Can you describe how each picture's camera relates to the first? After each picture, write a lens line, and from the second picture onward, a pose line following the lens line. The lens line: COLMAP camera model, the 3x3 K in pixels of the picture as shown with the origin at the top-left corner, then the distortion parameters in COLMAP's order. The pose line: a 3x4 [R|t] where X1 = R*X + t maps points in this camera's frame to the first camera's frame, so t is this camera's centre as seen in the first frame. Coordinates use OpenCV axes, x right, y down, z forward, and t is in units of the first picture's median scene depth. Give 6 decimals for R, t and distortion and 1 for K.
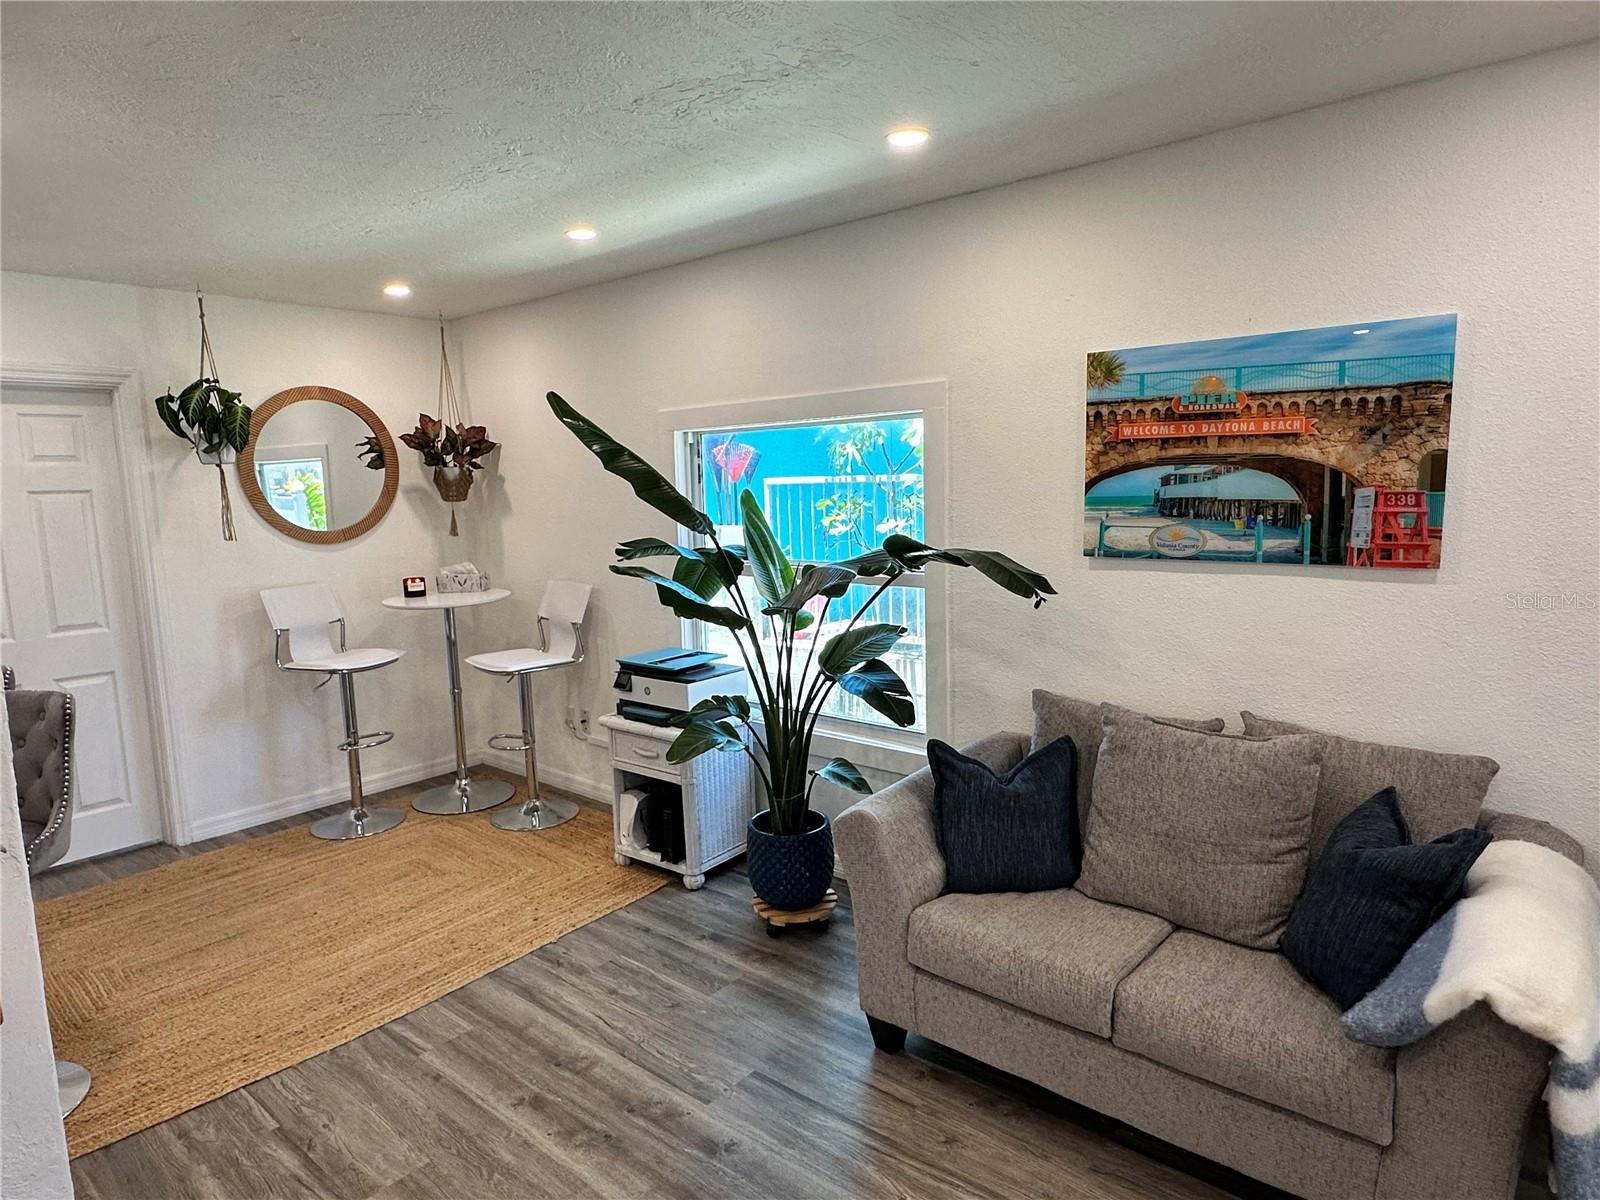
lens RADIAL K [[947.5, 0, 799.7], [0, 947.5, 606.0], [0, 0, 1]] dist [-0.006317, 0.004196]
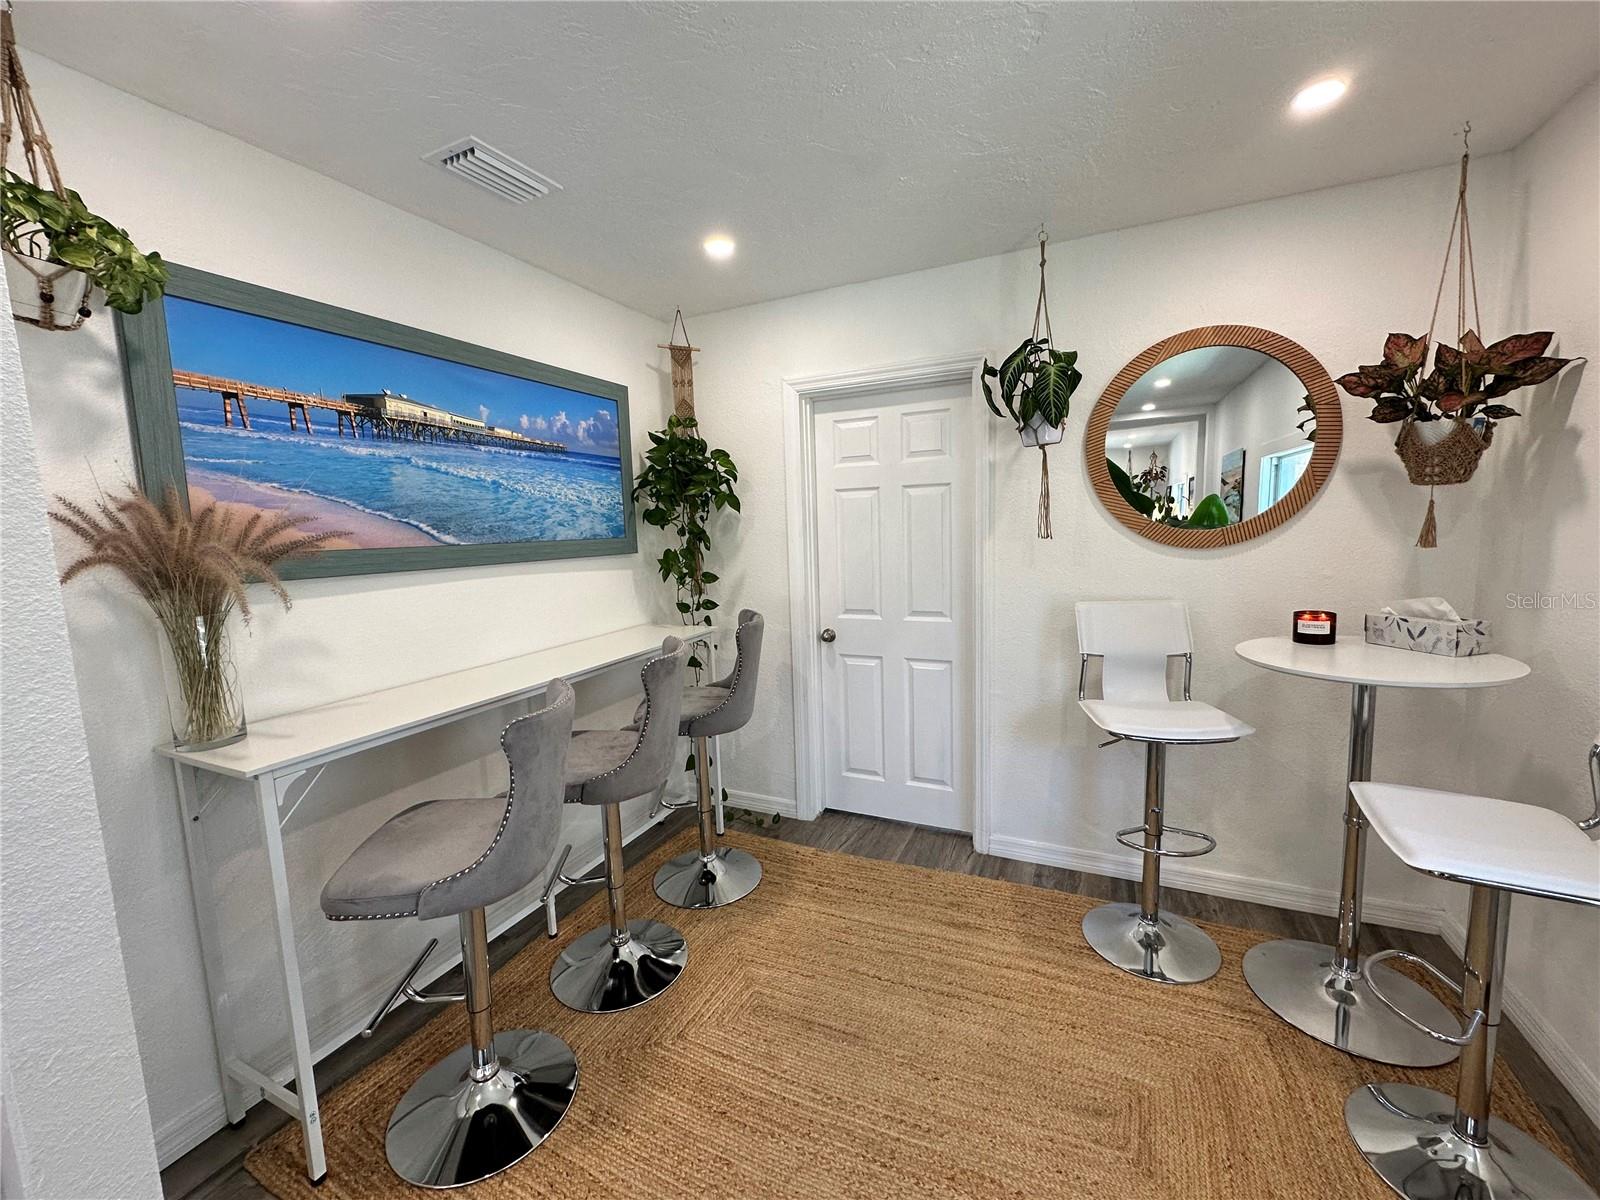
lens RADIAL K [[638.9, 0, 798.5], [0, 638.9, 597.7], [0, 0, 1]] dist [0.000811, -0.001392]
pose [[0.264245, 0.131444, -0.955456, -0.111929], [-0.101365, 0.988967, 0.108020, -0.053819], [0.959114, 0.068306, 0.274654, 0.614725]]
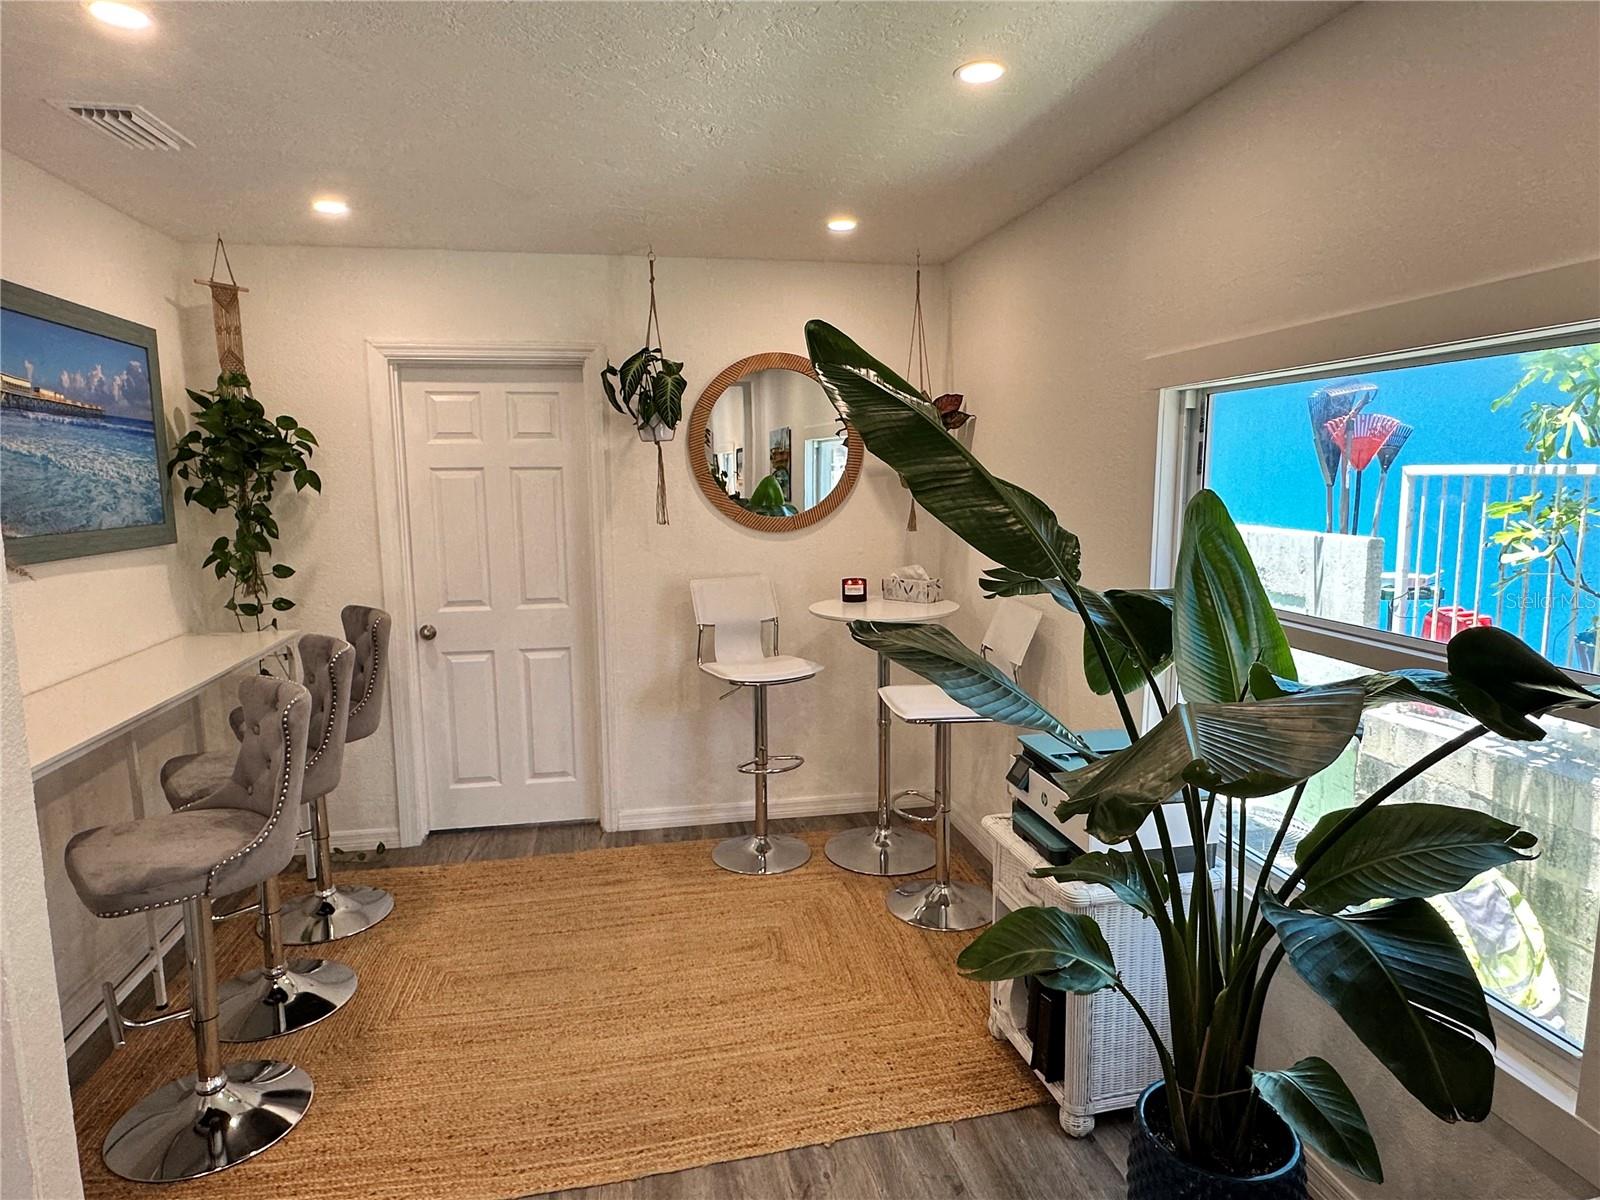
lens RADIAL K [[947.5, 0, 794.6], [0, 947.5, 608.4], [0, 0, 1]] dist [-0.006317, 0.004196]
pose [[0.777399, 0.110792, -0.619174, 0.077061], [-0.096267, 0.993725, 0.056946, -0.050188], [0.621598, 0.015336, 0.783186, 0.340421]]
